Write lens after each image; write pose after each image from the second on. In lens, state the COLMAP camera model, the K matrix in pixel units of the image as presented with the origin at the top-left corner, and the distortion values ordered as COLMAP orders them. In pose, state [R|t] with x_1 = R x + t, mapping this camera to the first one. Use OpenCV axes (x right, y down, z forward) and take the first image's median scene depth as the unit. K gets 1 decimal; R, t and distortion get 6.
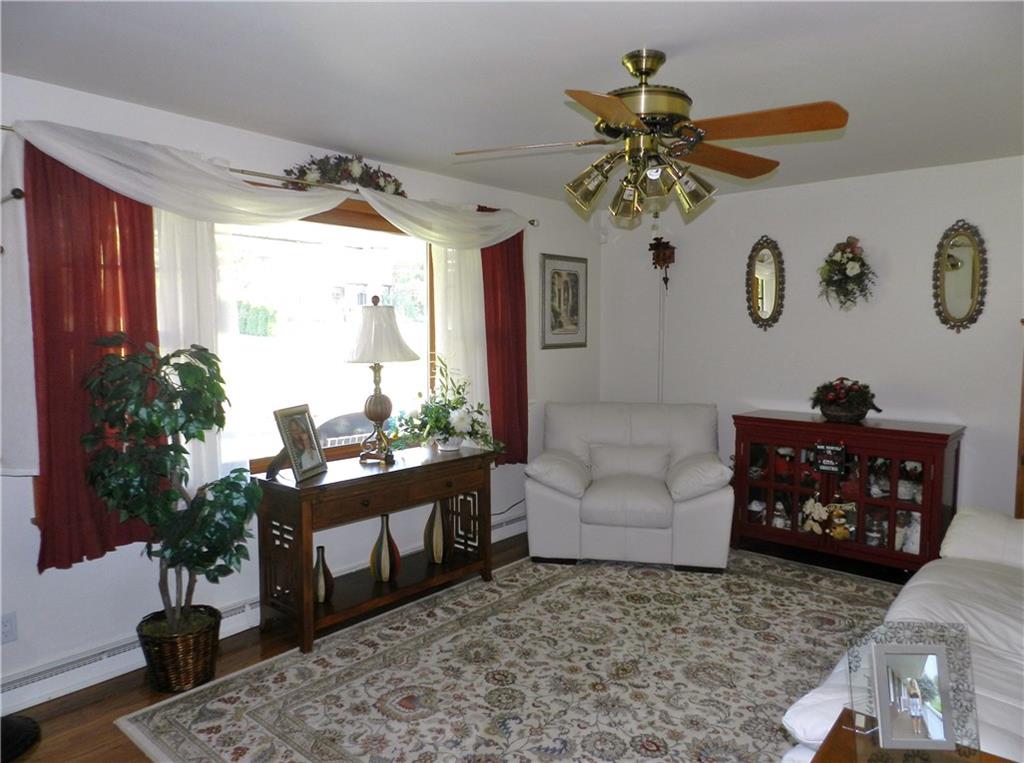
lens RADIAL K [[695.9, 0, 513.6], [0, 695.9, 381.4], [0, 0, 1]] dist [0.021519, -0.007050]
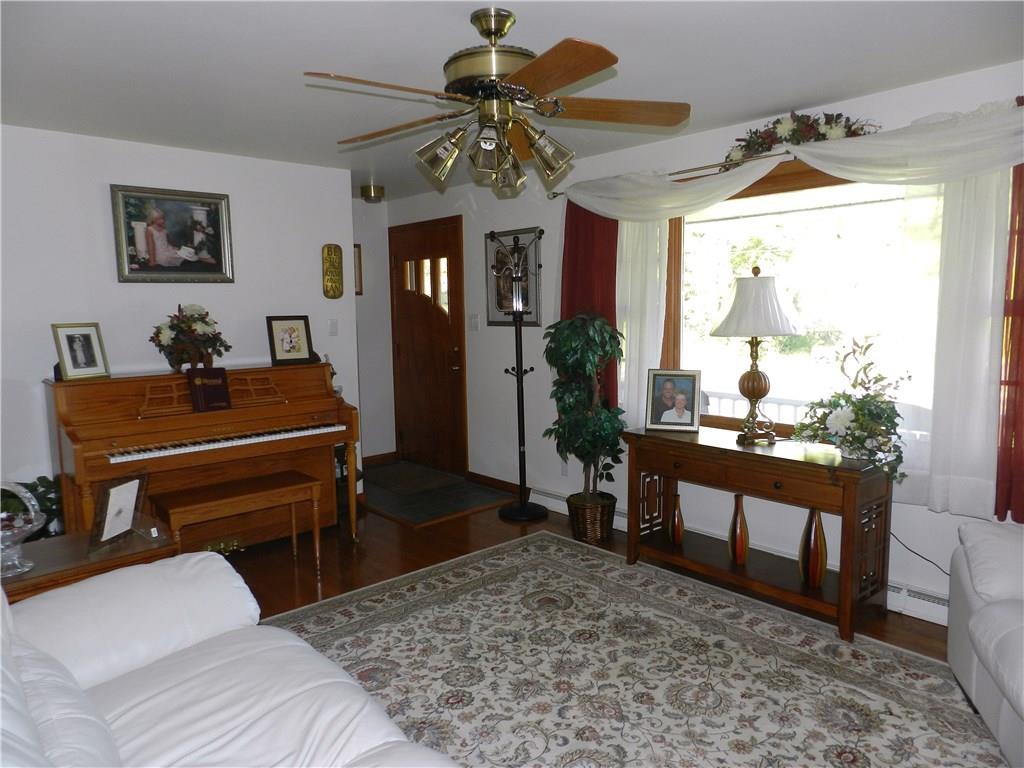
lens RADIAL K [[695.9, 0, 513.5], [0, 695.9, 384.5], [0, 0, 1]] dist [0.021519, -0.007050]
pose [[-0.134002, 0.114763, -0.984313, 0.857031], [-0.056145, 0.990797, 0.123163, -0.067165], [0.989389, 0.071769, -0.126326, 0.864438]]
